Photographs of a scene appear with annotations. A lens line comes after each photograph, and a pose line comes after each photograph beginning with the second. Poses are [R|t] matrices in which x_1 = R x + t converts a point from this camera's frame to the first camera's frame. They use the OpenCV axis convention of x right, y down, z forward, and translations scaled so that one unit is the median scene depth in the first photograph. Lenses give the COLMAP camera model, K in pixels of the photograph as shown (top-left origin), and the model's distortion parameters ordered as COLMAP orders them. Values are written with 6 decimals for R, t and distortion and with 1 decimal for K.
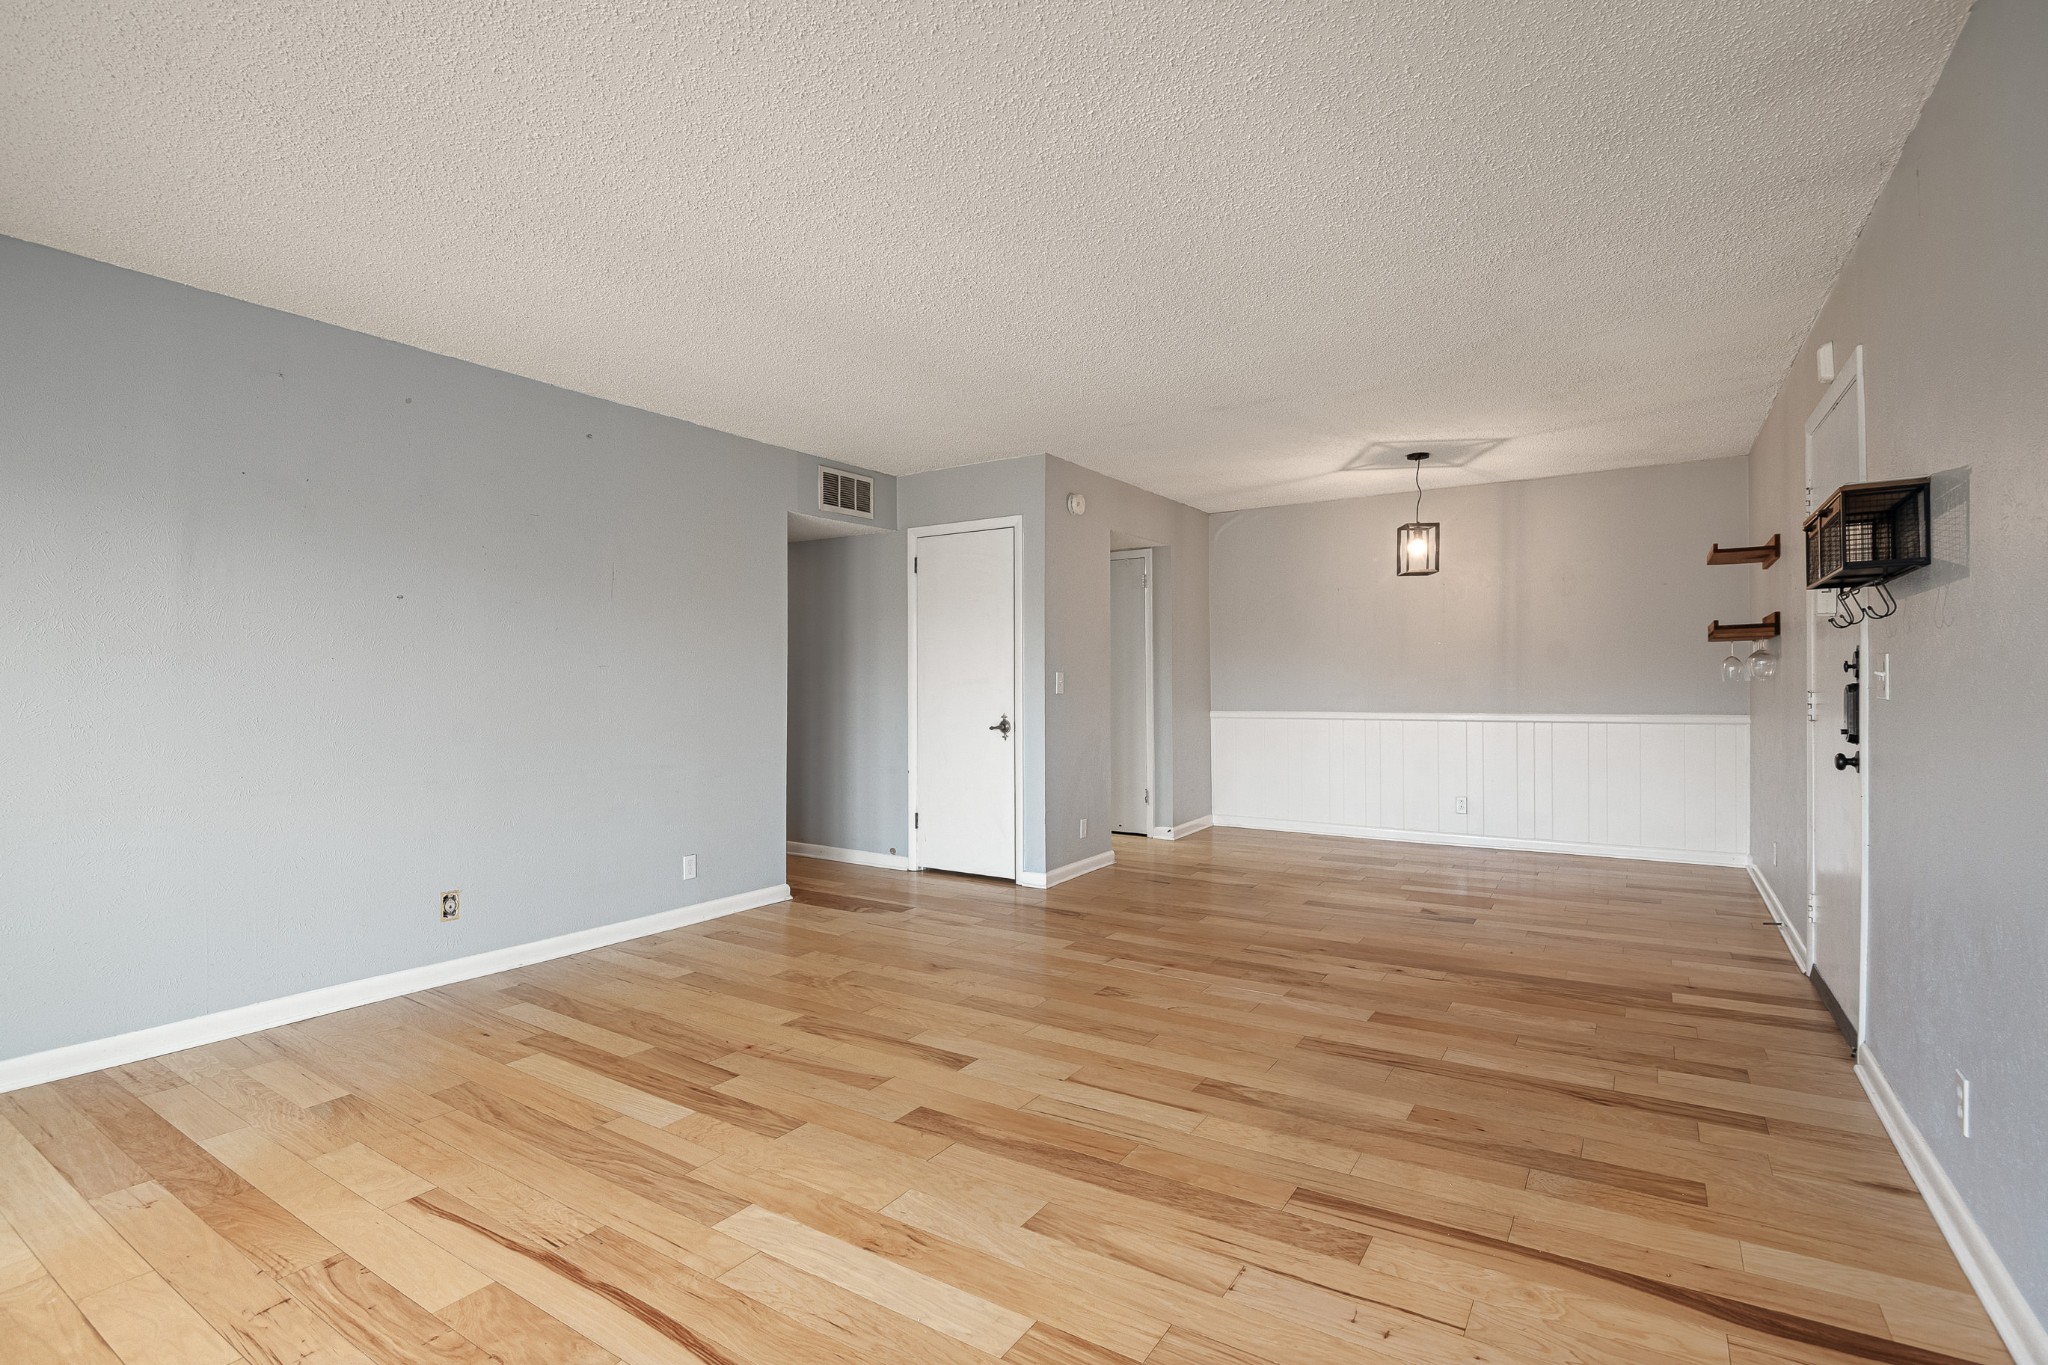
lens RADIAL K [[937.6, 0, 1072.2], [0, 937.6, 706.4], [0, 0, 1]] dist [-0.001495, -0.000355]
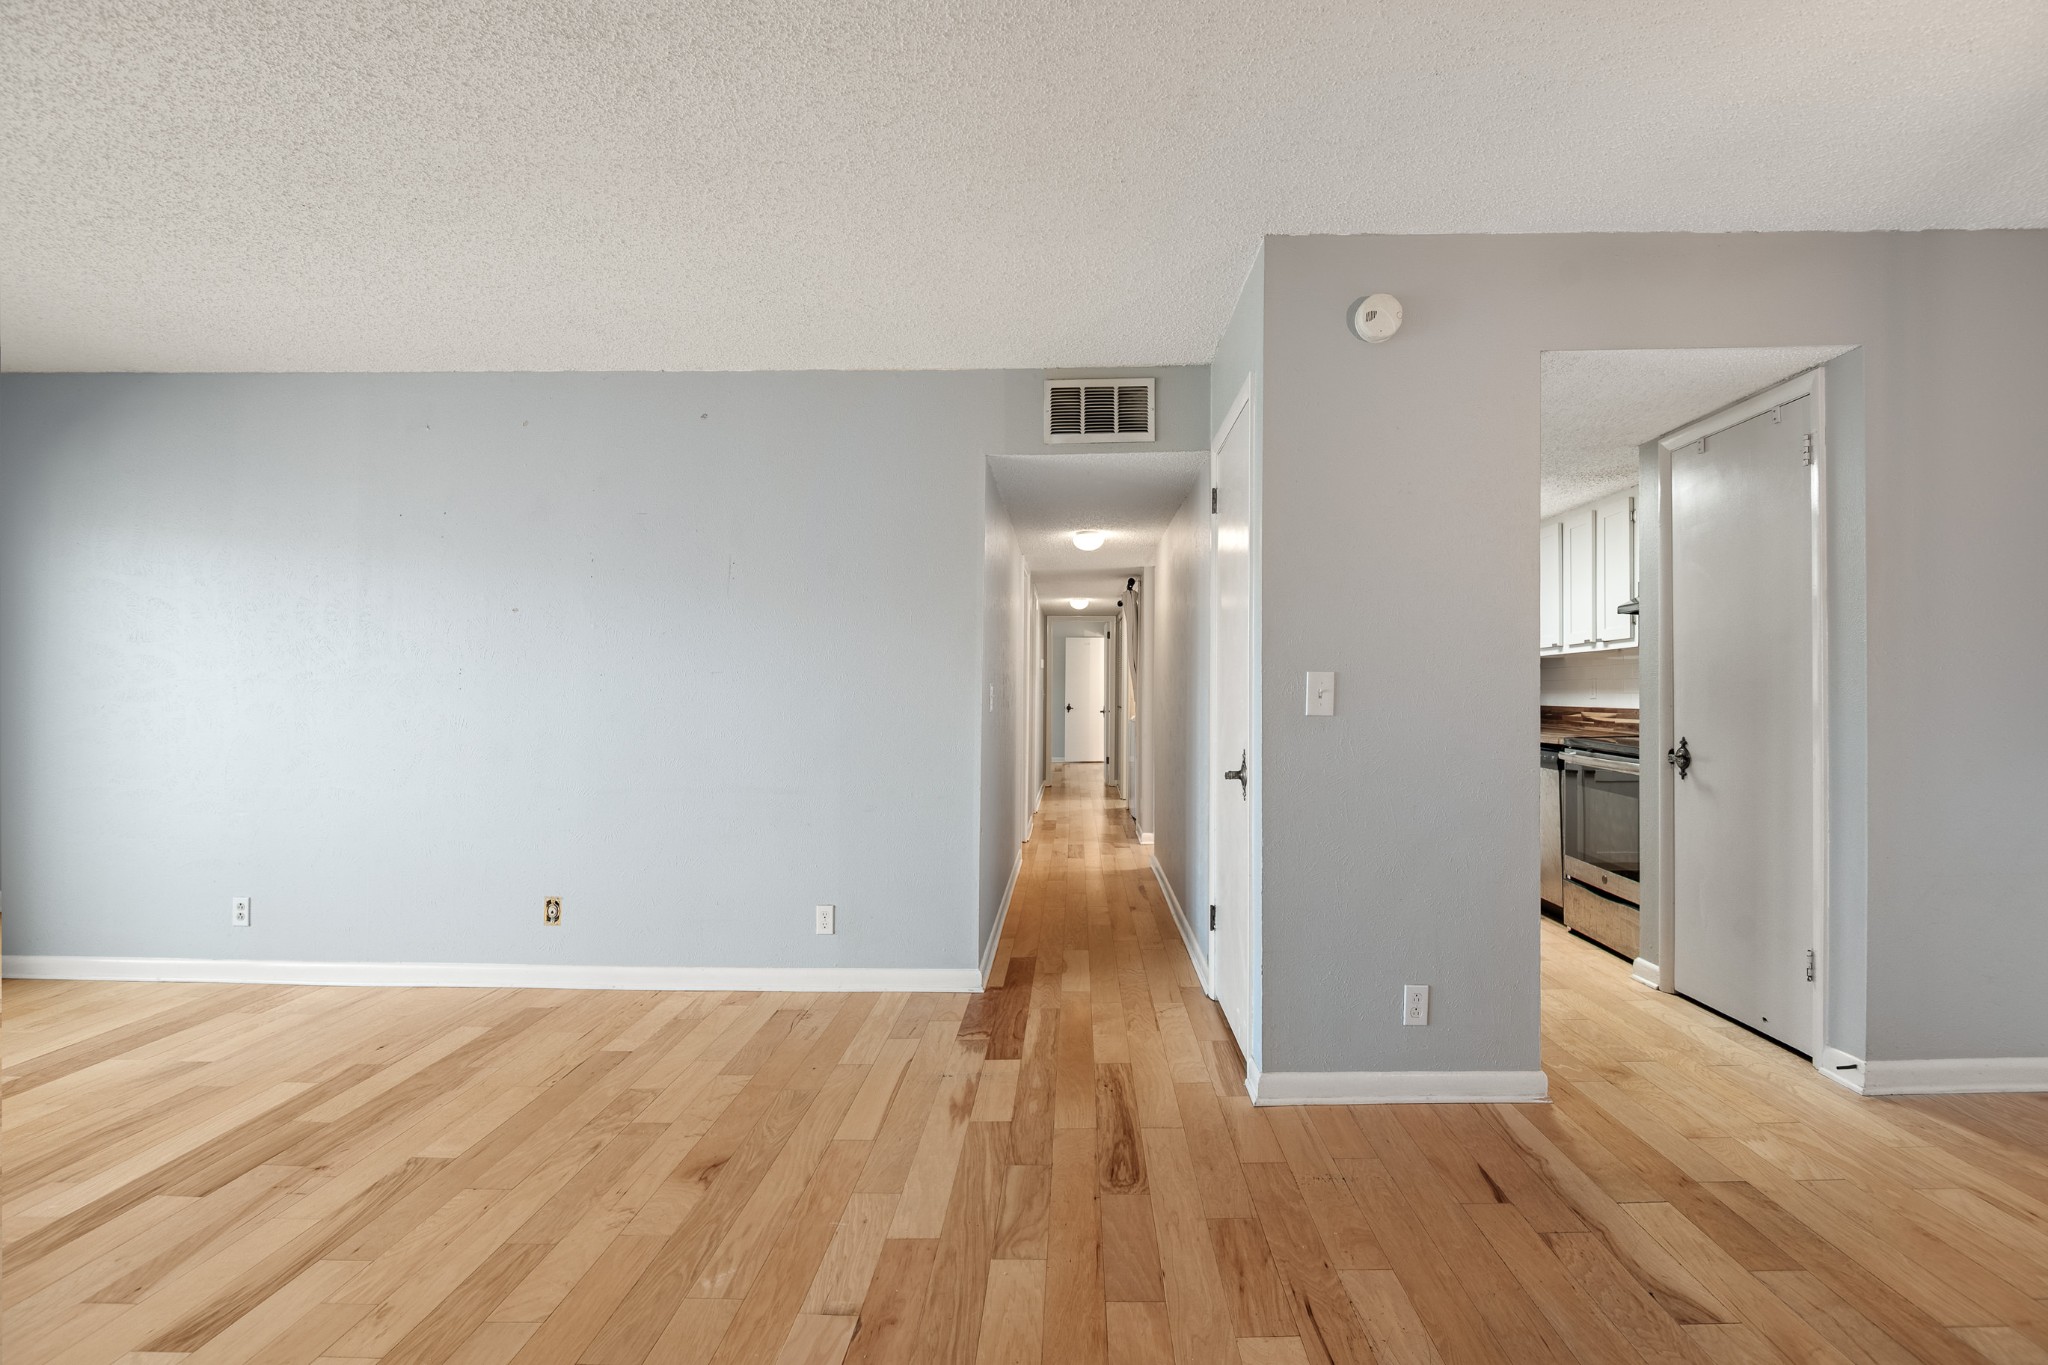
lens RADIAL K [[1006.9, 0, 1045.7], [0, 1006.9, 692.8], [0, 0, 1]] dist [-0.019673, 0.002027]
pose [[0.505154, 0.001286, -0.863028, 0.556562], [-0.022573, 0.999676, -0.011723, -0.023780], [0.862734, 0.025403, 0.505019, 0.931928]]
